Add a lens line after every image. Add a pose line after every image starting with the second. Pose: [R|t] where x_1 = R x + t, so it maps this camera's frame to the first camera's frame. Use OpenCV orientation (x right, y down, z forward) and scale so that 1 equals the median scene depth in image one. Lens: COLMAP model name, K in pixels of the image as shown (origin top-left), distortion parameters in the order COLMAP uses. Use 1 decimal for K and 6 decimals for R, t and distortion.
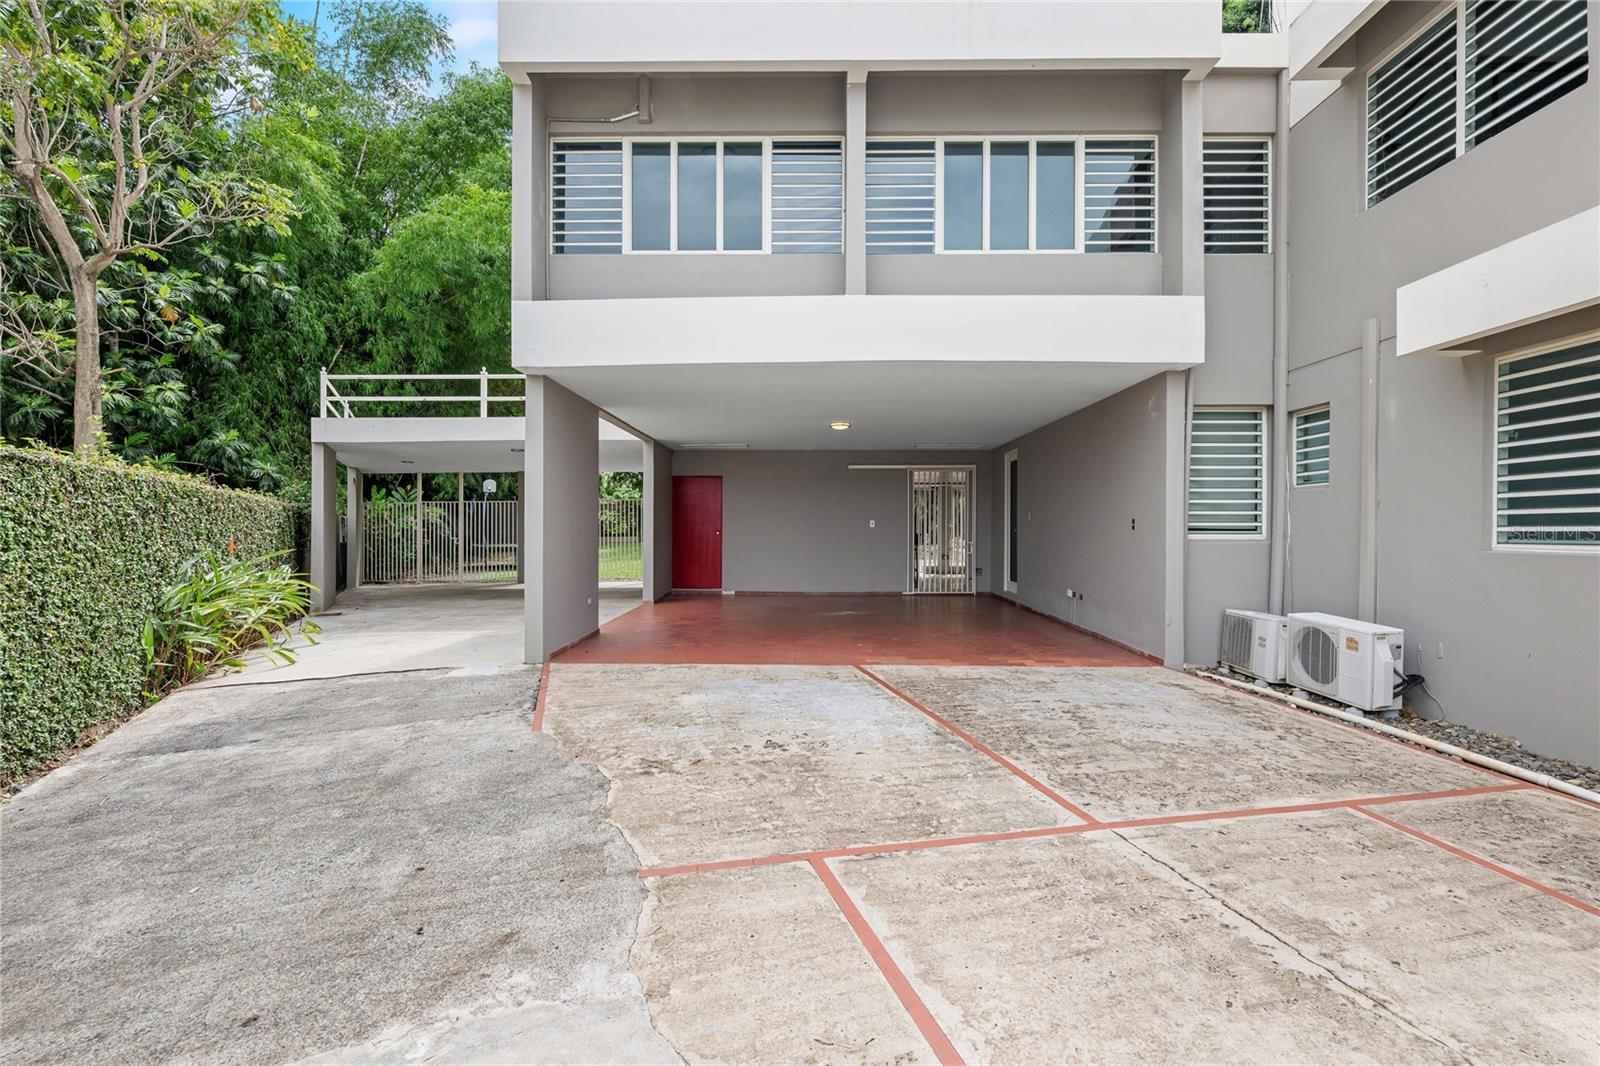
lens RADIAL K [[718.7, 0, 797.3], [0, 718.7, 530.3], [0, 0, 1]] dist [0.000168, 0.000010]
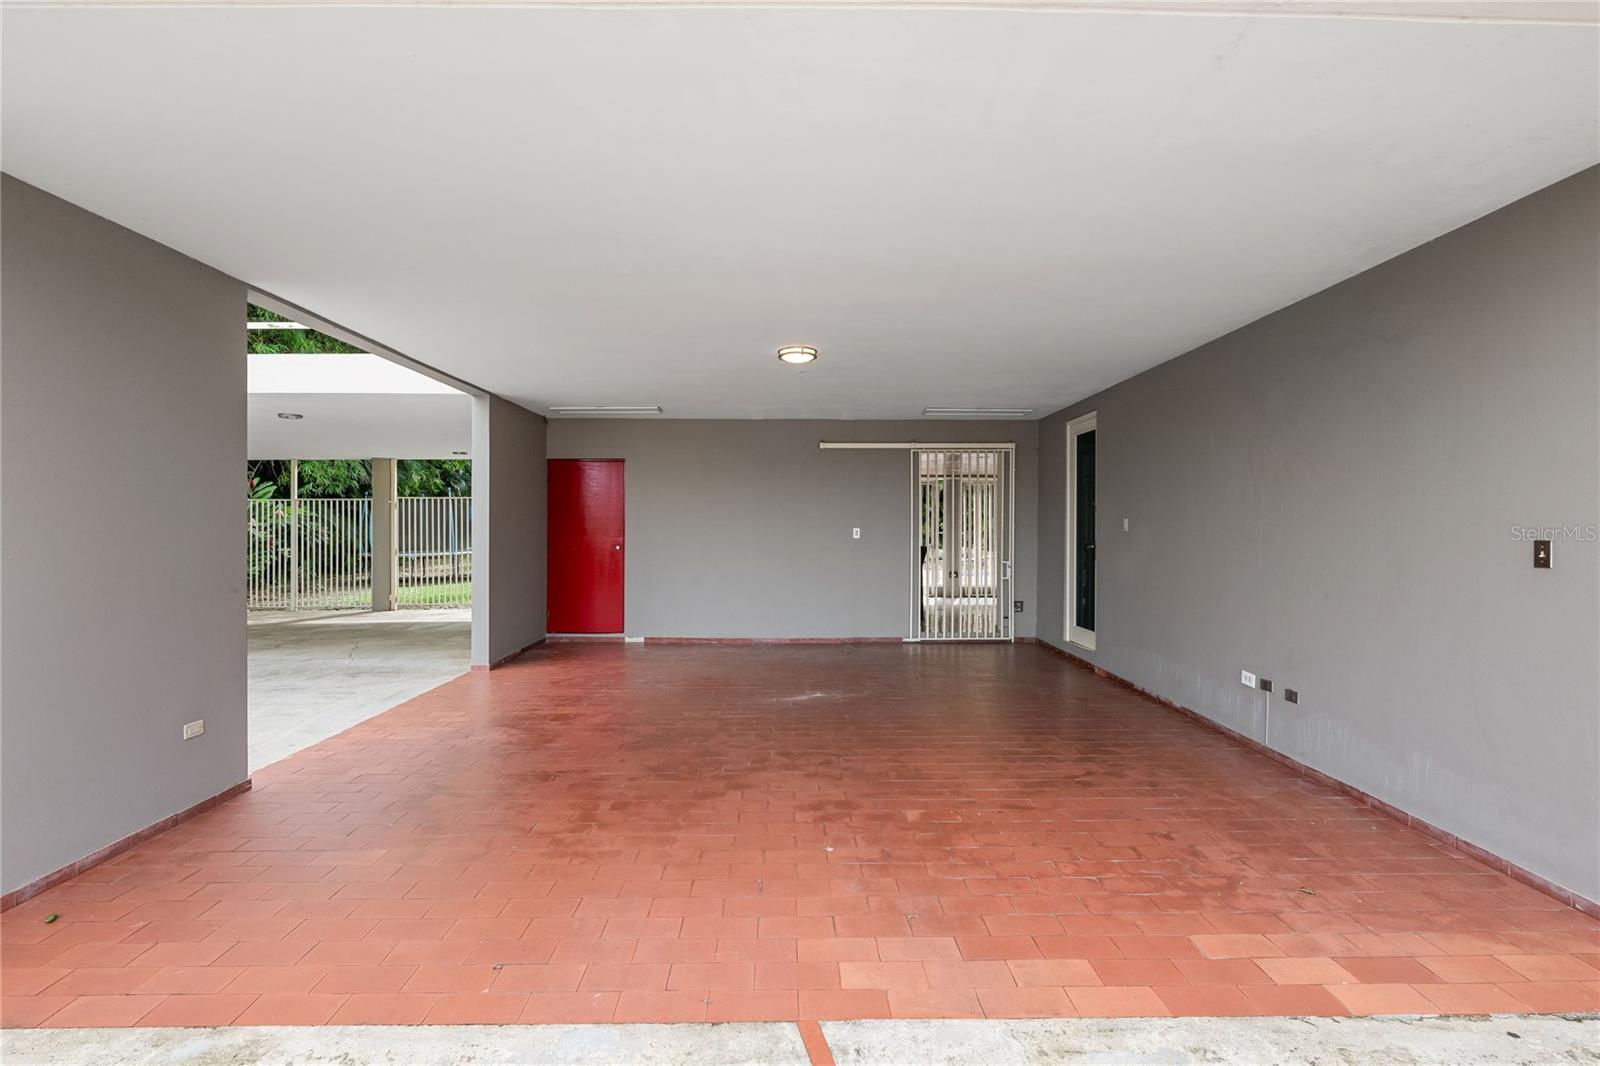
lens RADIAL K [[718.7, 0, 803.3], [0, 718.7, 531.9], [0, 0, 1]] dist [0.000168, 0.000010]
pose [[0.999600, -0.000103, 0.028289, 0.037259], [0.000069, 0.999999, 0.001184, -0.011255], [-0.028289, -0.001182, 0.999599, 0.350513]]
